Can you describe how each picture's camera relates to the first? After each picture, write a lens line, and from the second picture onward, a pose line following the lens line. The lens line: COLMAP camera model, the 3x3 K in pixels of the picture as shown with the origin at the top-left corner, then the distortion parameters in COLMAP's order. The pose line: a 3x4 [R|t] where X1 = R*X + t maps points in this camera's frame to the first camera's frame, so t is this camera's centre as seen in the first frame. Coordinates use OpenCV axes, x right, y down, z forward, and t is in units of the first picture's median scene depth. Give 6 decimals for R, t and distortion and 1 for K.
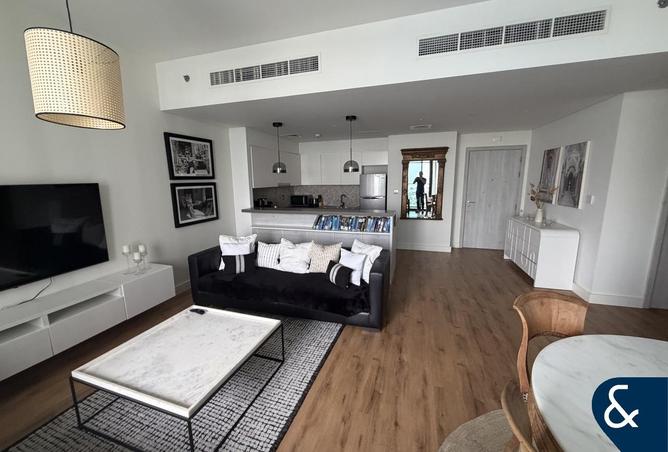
lens RADIAL K [[268.3, 0, 333.4], [0, 268.3, 223.2], [0, 0, 1]] dist [0.003115, -0.000236]
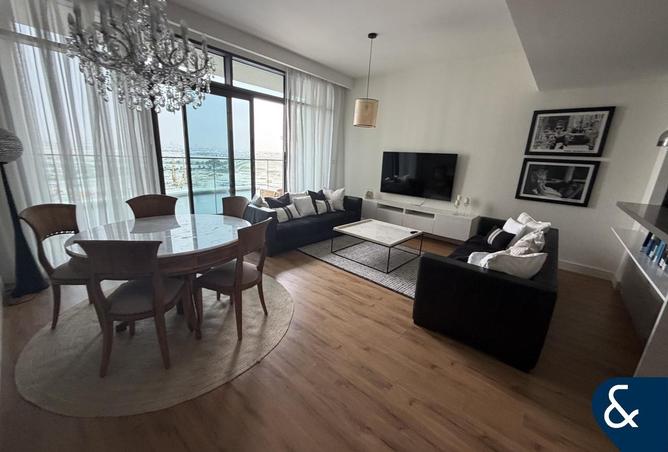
lens RADIAL K [[268.3, 0, 332.7], [0, 268.3, 224.3], [0, 0, 1]] dist [0.003115, -0.000236]
pose [[-0.400193, 0.222346, -0.889049, 0.722086], [-0.199564, 0.925696, 0.321342, -0.087993], [0.894438, 0.306021, -0.326085, 0.694424]]
